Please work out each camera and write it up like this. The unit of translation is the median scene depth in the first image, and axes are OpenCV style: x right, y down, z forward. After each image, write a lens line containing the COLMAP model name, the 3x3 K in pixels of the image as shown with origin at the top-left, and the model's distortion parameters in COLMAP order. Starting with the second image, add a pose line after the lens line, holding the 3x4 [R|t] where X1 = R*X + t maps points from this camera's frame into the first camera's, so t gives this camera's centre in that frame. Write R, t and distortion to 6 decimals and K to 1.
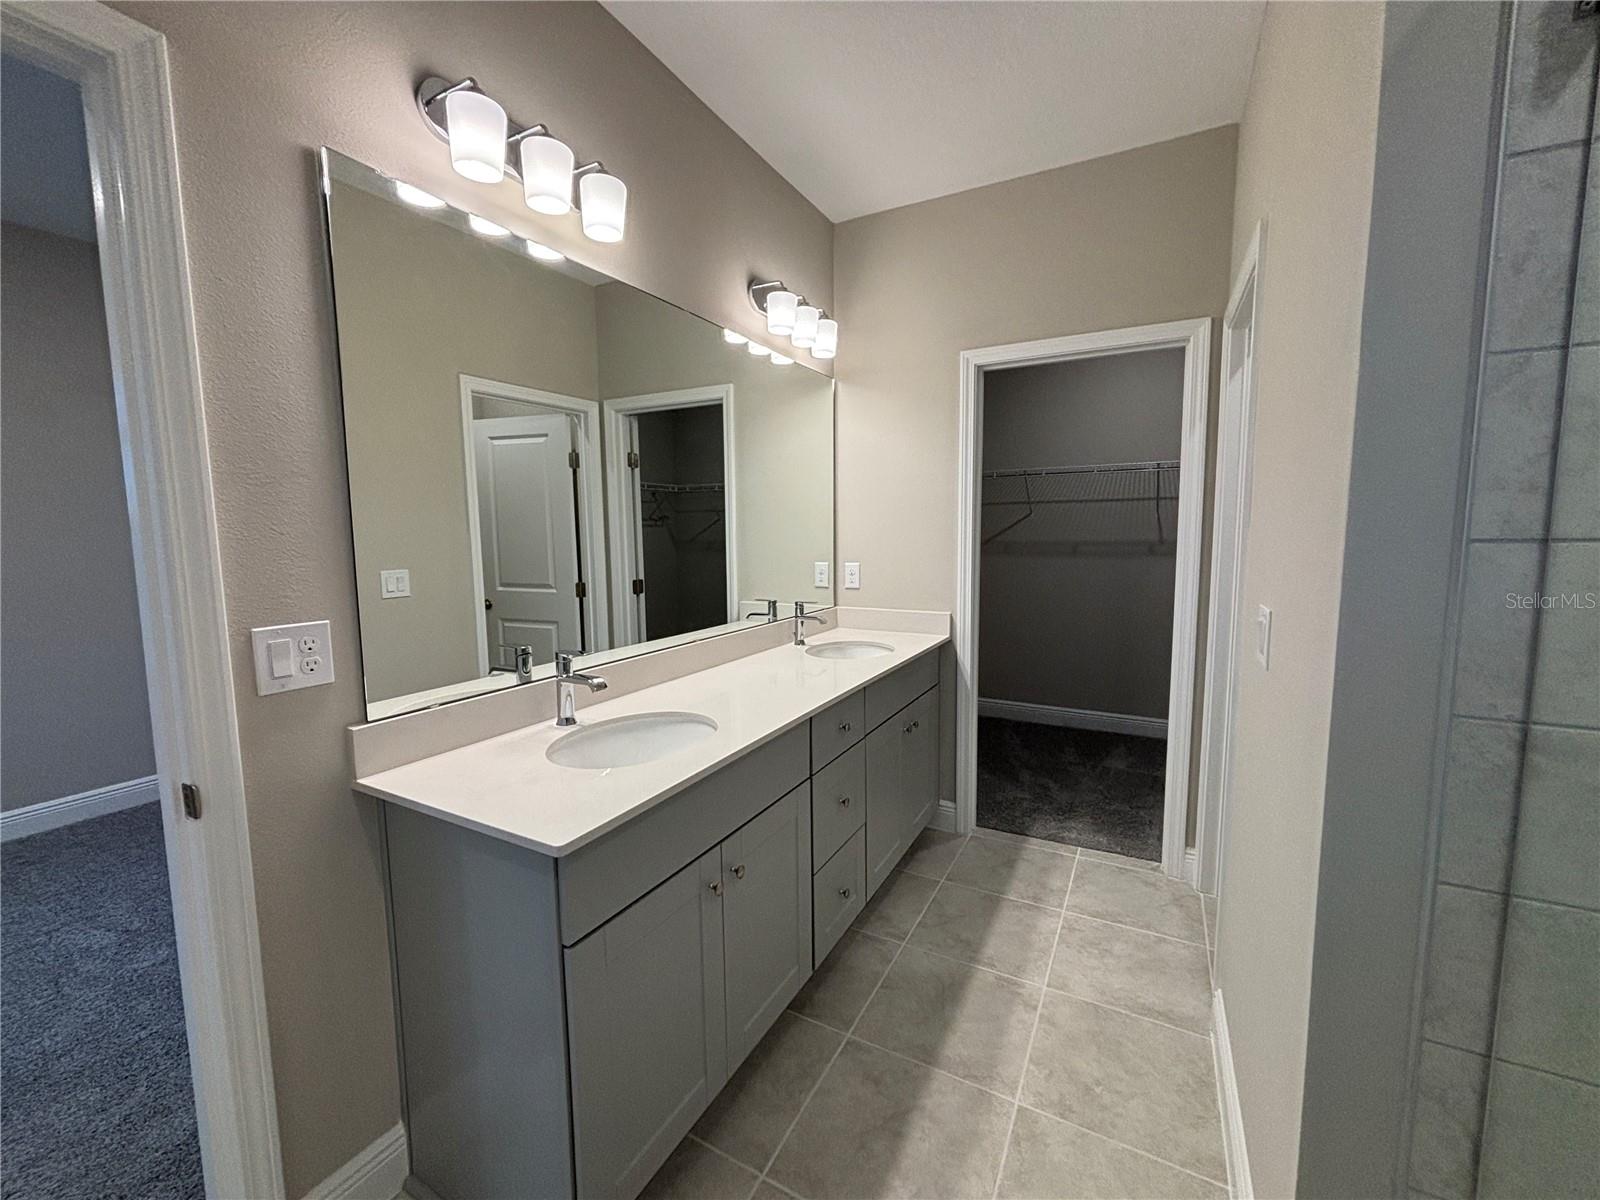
lens RADIAL K [[649.2, 0, 801.3], [0, 649.2, 602.6], [0, 0, 1]] dist [0.013279, -0.001991]
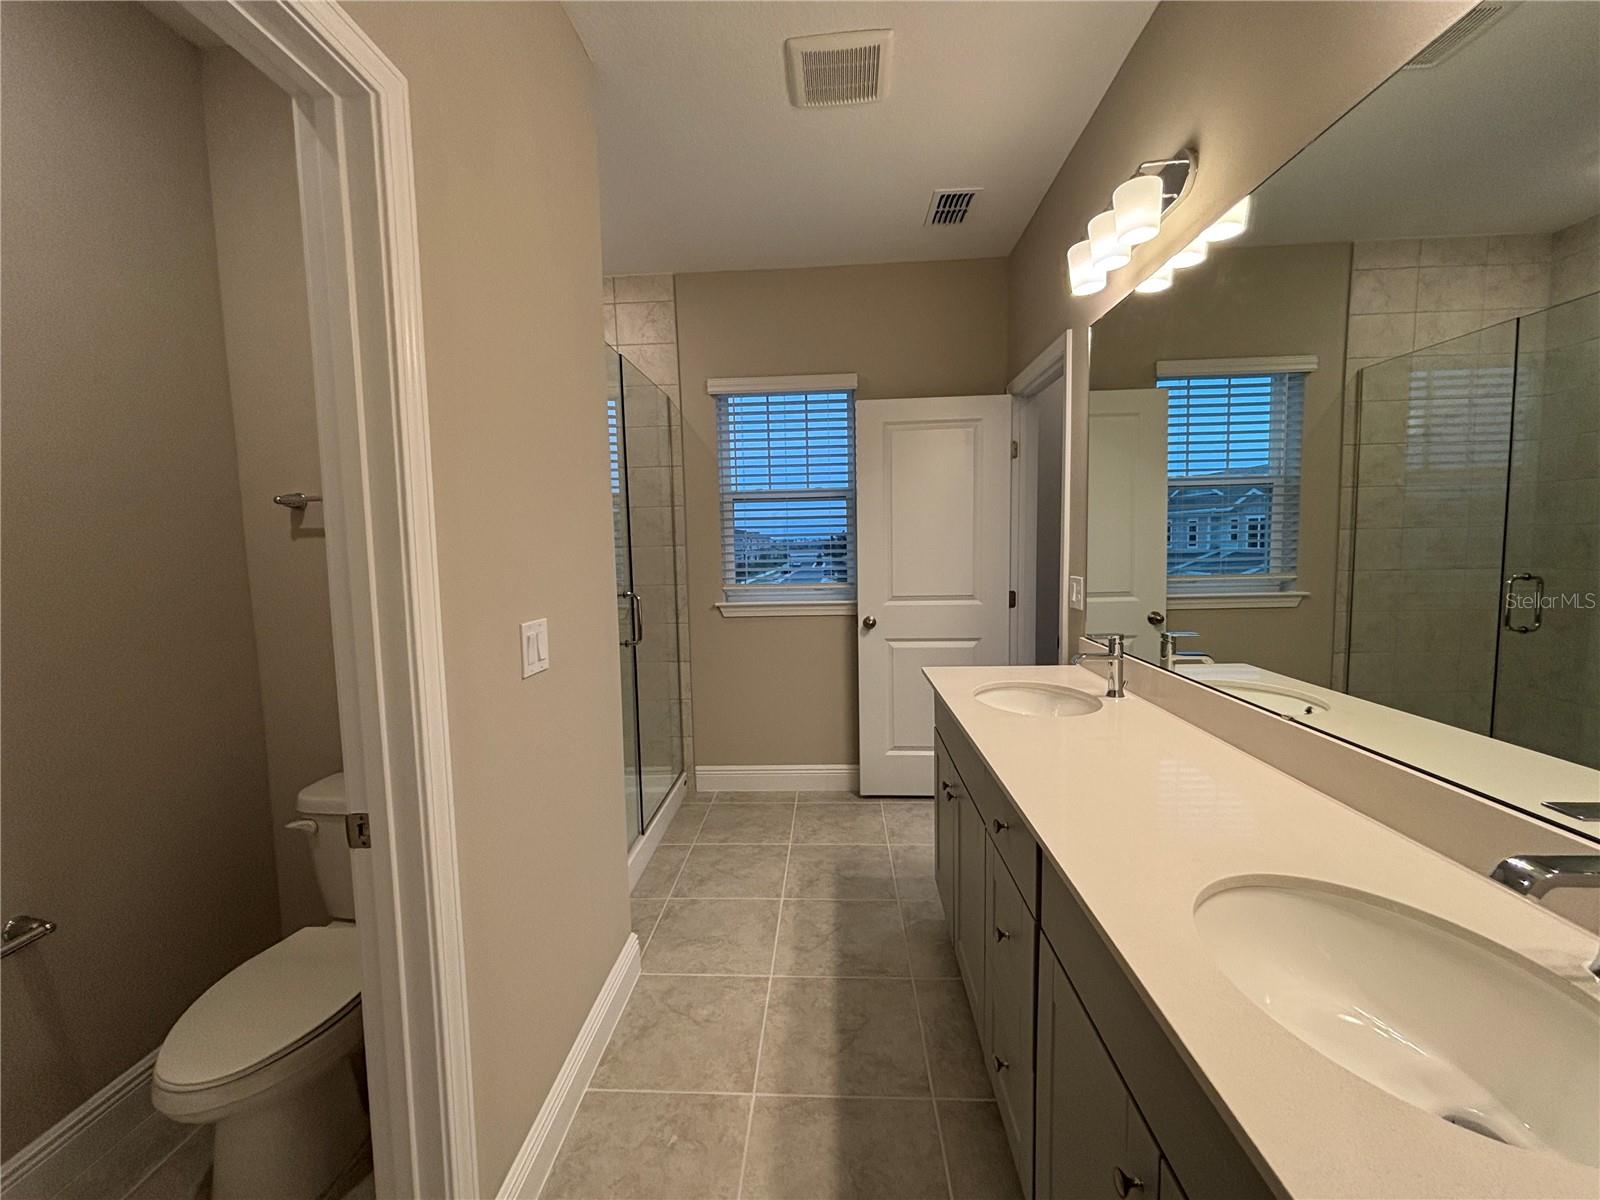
lens RADIAL K [[649.2, 0, 806.1], [0, 649.2, 593.1], [0, 0, 1]] dist [0.013279, -0.001991]
pose [[-0.896839, 0.064650, -0.437607, 0.560651], [-0.013905, 0.984654, 0.173966, -0.166657], [0.442138, 0.162104, -0.882177, 1.555504]]
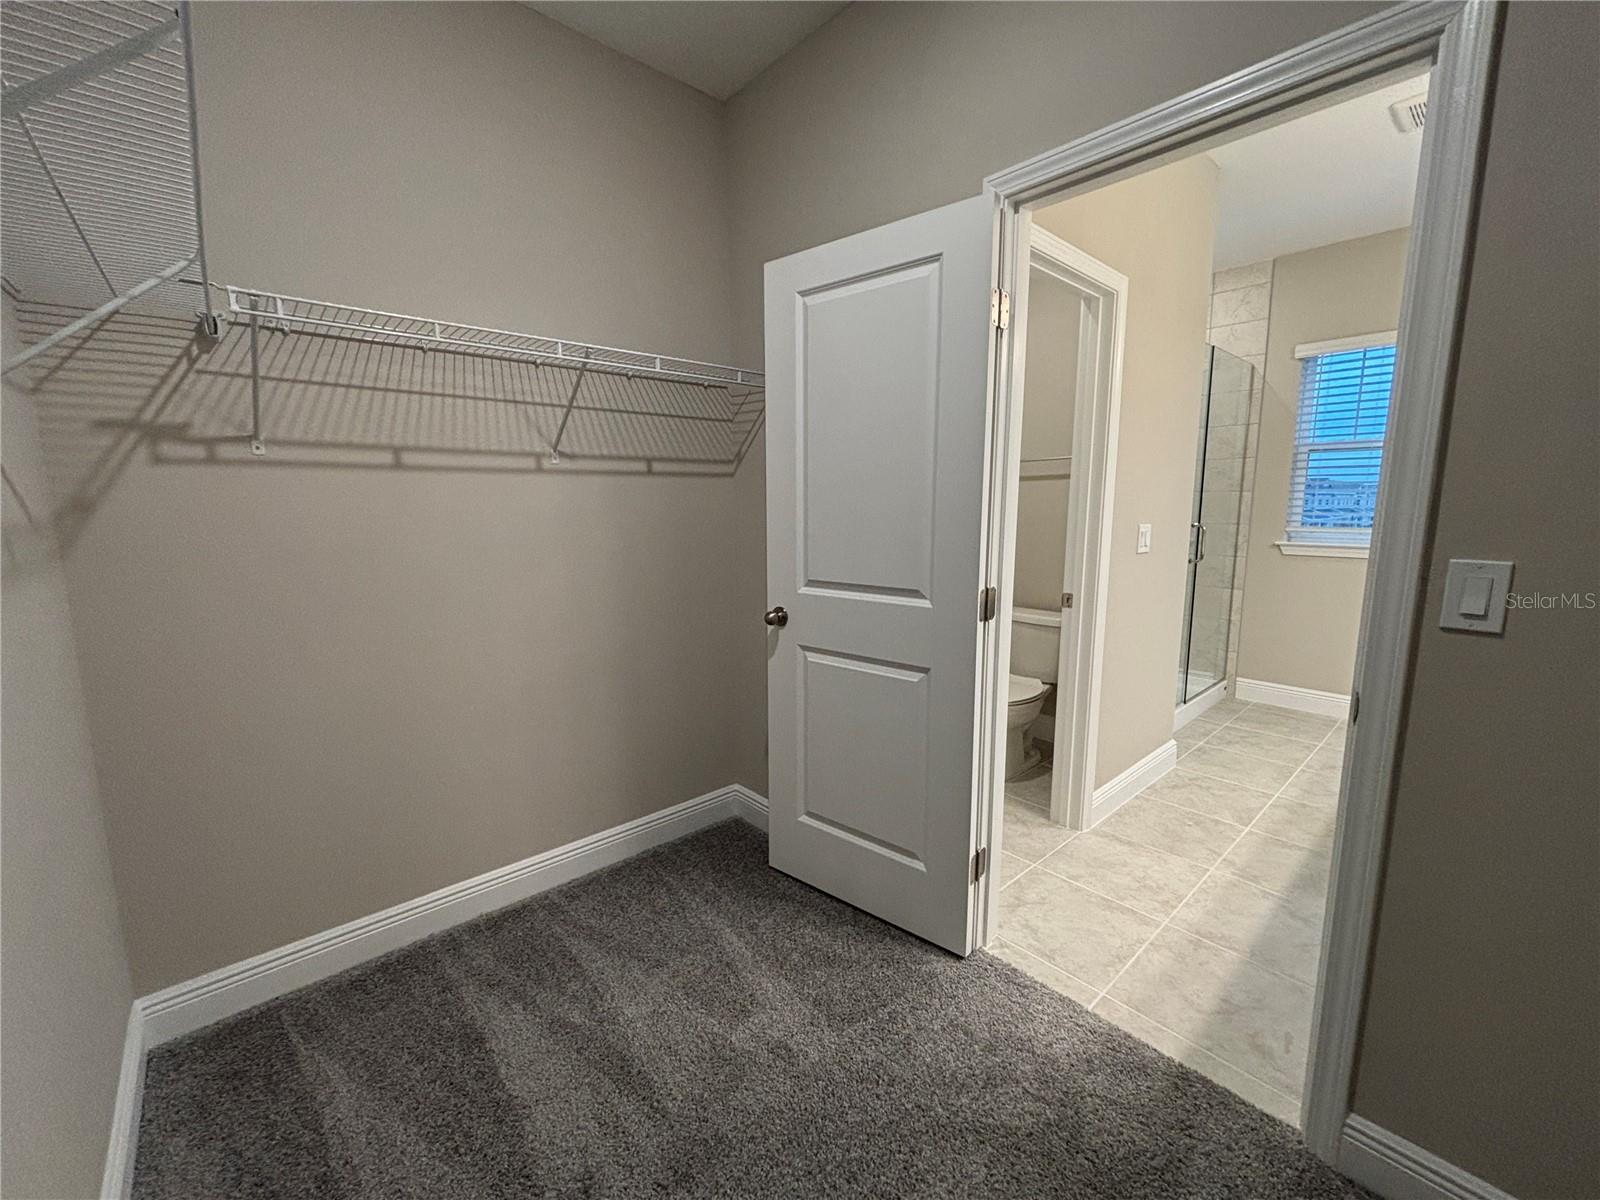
lens RADIAL K [[649.2, 0, 816.5], [0, 649.2, 594.1], [0, 0, 1]] dist [0.013279, -0.001991]
pose [[-0.948141, -0.035493, 0.315863, 0.743002], [0.042044, 0.971009, 0.235316, -0.218739], [-0.315058, 0.236392, -0.919161, 2.343289]]
